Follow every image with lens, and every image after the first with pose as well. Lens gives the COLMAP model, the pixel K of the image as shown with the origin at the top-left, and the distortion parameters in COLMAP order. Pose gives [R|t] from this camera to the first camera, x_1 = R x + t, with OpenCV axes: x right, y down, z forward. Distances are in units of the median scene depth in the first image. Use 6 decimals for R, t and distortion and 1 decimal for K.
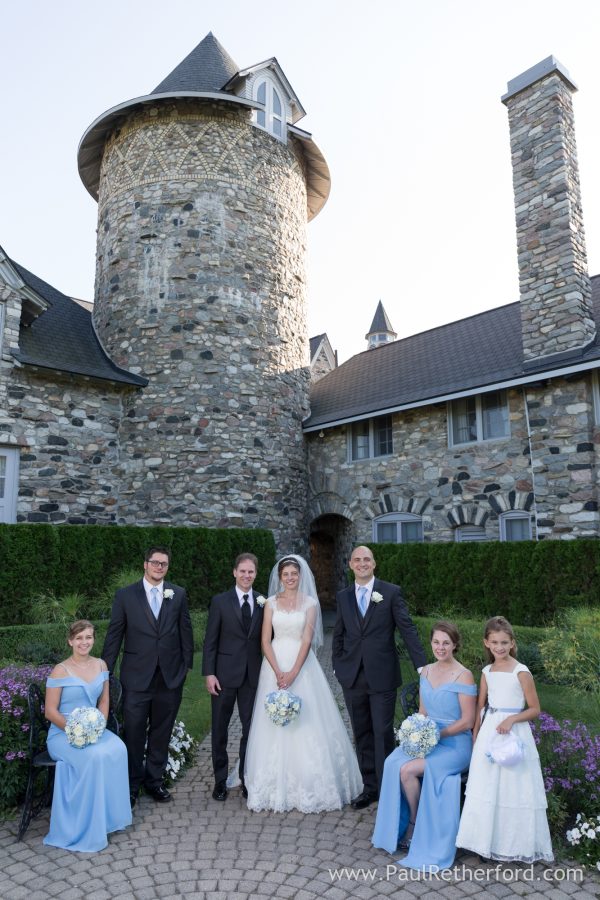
lens RADIAL K [[622.8, 0, 312.5], [0, 622.8, 455.3], [0, 0, 1]] dist [-0.025266, 0.000469]
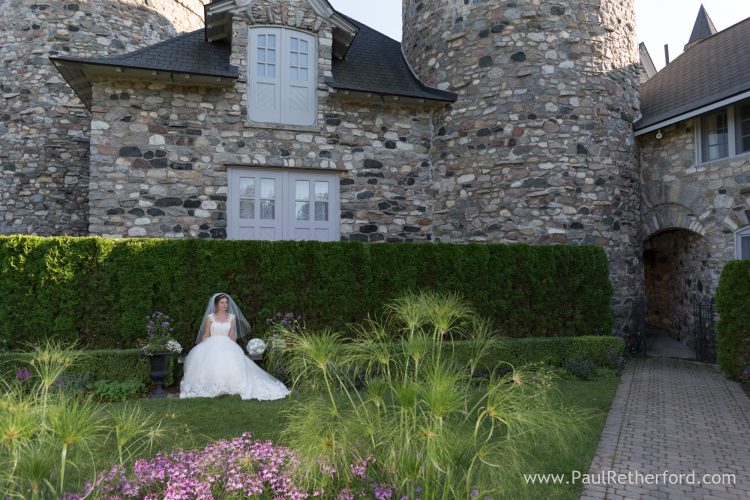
lens RADIAL K [[519.0, 0, 367.0], [0, 519.0, 252.0], [0, 0, 1]] dist [-0.025266, 0.000469]
pose [[0.899681, -0.013275, -0.436347, -0.044129], [0.061473, 0.993430, 0.096526, 0.035521], [0.432199, -0.113667, 0.894586, 0.197774]]
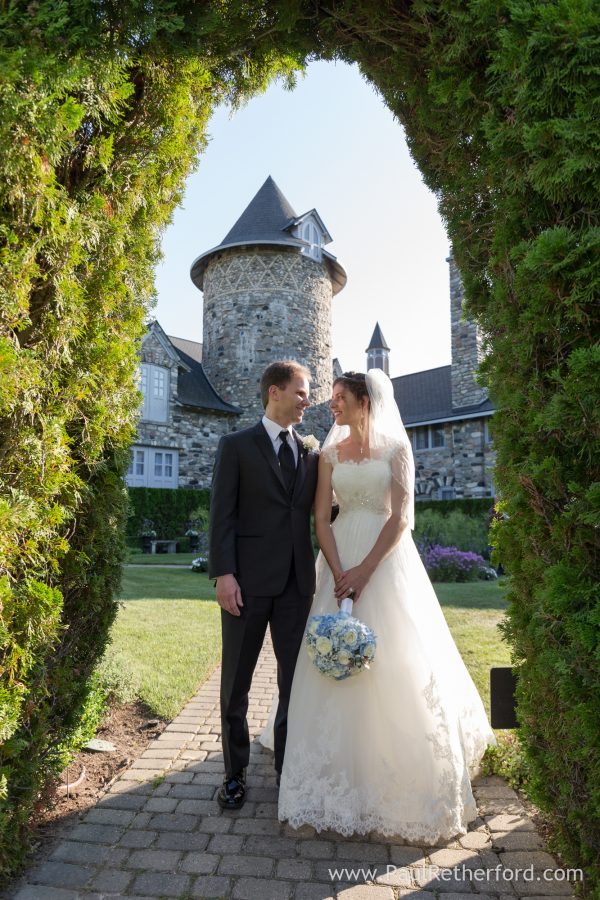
lens RADIAL K [[622.8, 0, 306.8], [0, 622.8, 454.7], [0, 0, 1]] dist [-0.025266, 0.000469]
pose [[0.999948, 0.010075, -0.001555, -0.083241], [-0.010016, 0.999371, 0.034023, -0.057224], [0.001896, -0.034005, 0.999420, -0.755805]]
